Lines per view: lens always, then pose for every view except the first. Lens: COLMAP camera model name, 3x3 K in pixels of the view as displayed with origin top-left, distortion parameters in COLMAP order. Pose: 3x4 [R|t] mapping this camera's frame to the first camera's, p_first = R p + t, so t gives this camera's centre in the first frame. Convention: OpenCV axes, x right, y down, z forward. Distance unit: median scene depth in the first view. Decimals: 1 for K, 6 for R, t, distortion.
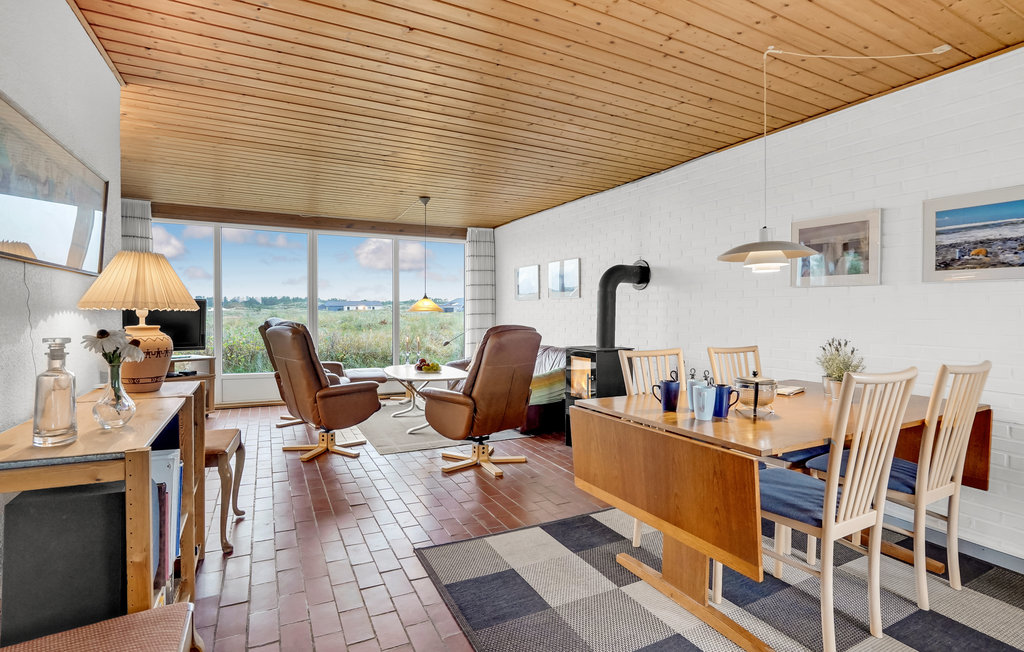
lens RADIAL K [[484.3, 0, 514.9], [0, 484.3, 321.8], [0, 0, 1]] dist [-0.058175, 0.023802]
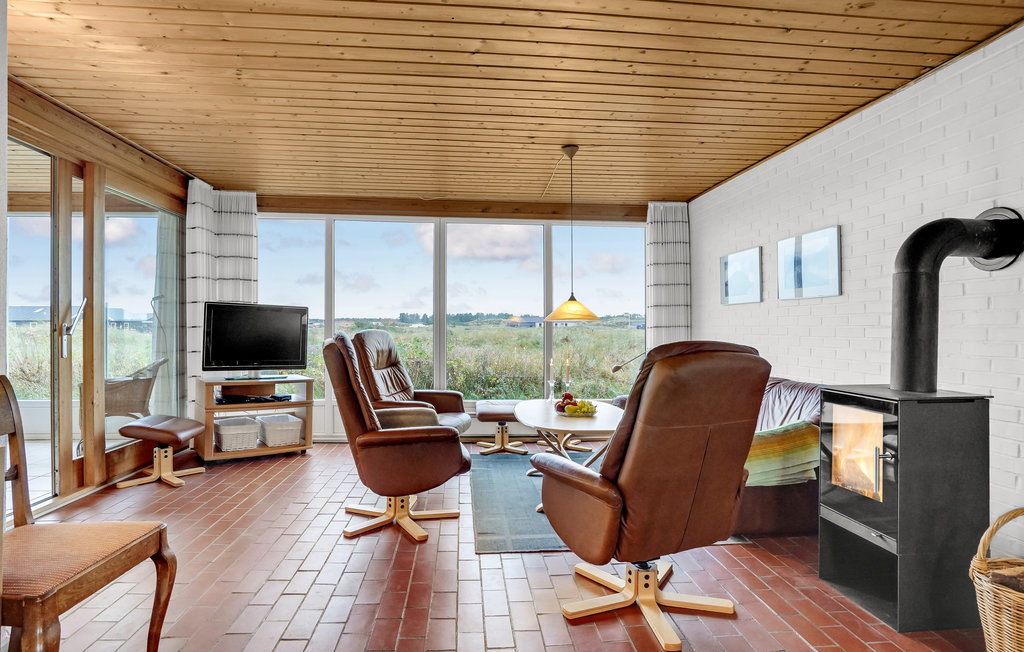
lens RADIAL K [[531.4, 0, 507.5], [0, 531.4, 324.3], [0, 0, 1]] dist [-0.056859, 0.024045]
pose [[0.922562, -0.003129, -0.385835, 0.015126], [-0.008046, 0.999594, -0.027344, 0.005245], [0.385764, 0.028331, 0.922162, 0.417680]]
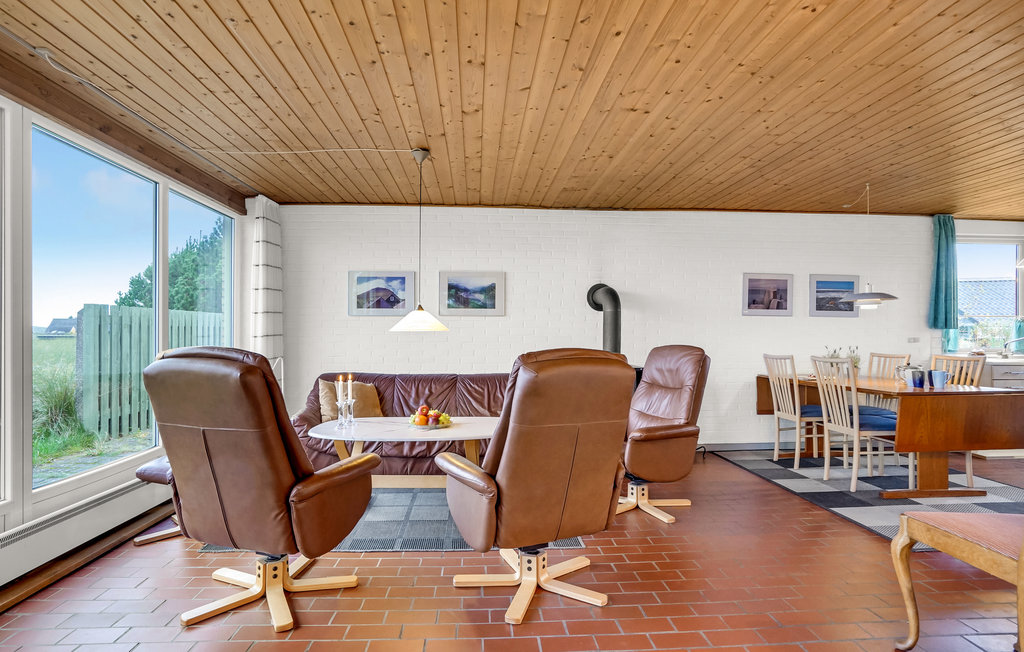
lens RADIAL K [[485.2, 0, 509.0], [0, 485.2, 340.7], [0, 0, 1]] dist [-0.025017, 0.000044]
pose [[0.420828, -0.013807, 0.907036, -0.972413], [0.022110, 0.999743, 0.004960, -0.013256], [-0.906871, 0.017967, 0.421025, 0.862449]]
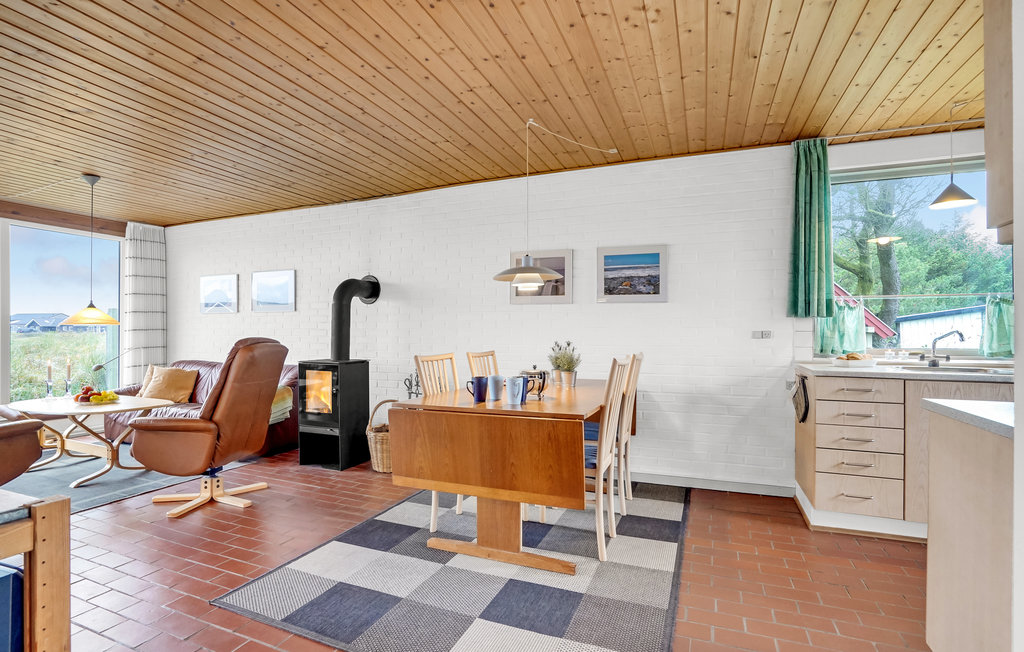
lens RADIAL K [[478.0, 0, 505.6], [0, 478.0, 333.9], [0, 0, 1]] dist [-0.056581, 0.022888]
pose [[0.769486, -0.007200, 0.638623, -0.204188], [0.016626, 0.999823, -0.008760, 0.014878], [-0.638447, 0.017358, 0.769470, 0.023637]]
